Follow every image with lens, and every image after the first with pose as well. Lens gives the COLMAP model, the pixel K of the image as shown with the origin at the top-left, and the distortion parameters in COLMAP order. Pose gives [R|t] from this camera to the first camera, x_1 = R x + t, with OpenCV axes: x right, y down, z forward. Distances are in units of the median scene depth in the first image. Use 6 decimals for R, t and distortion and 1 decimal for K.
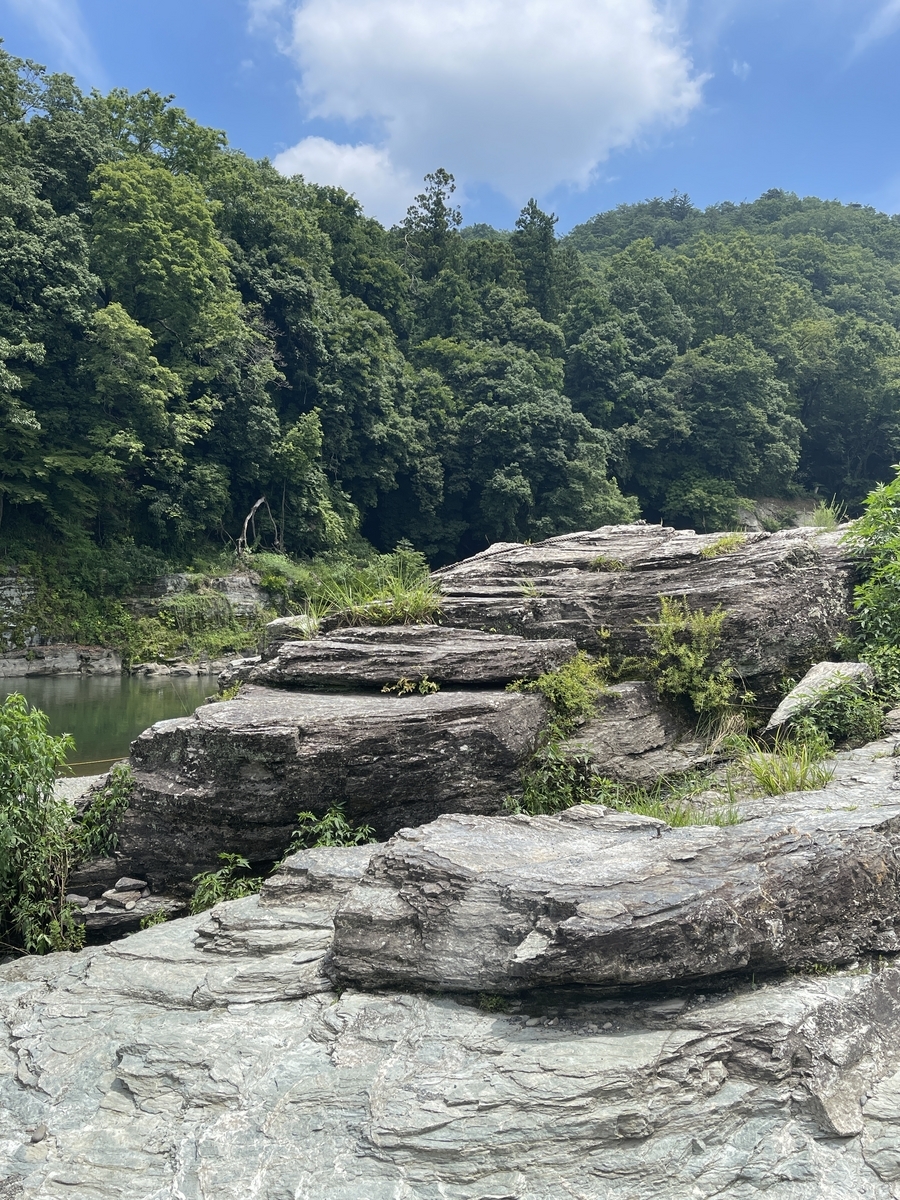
lens RADIAL K [[1023.4, 0, 452.3], [0, 1023.4, 604.5], [0, 0, 1]] dist [0.000313, 0.005409]
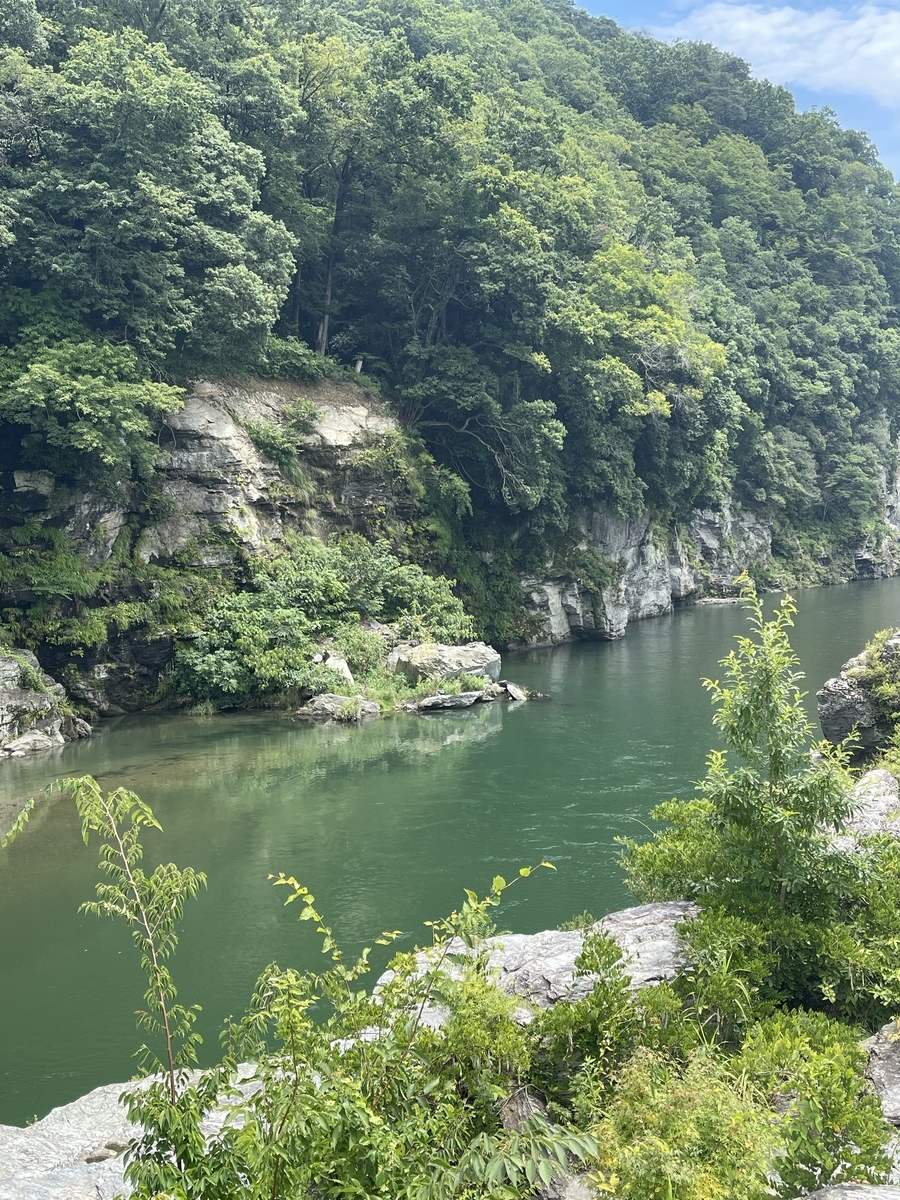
lens RADIAL K [[1194.4, 0, 449.6], [0, 1194.4, 597.6], [0, 0, 1]] dist [-0.025785, 0.000000]
pose [[0.956416, -0.063371, 0.285048, 0.243987], [0.042654, 0.996016, 0.078315, -0.041488], [-0.288875, -0.062743, 0.955309, 0.419770]]
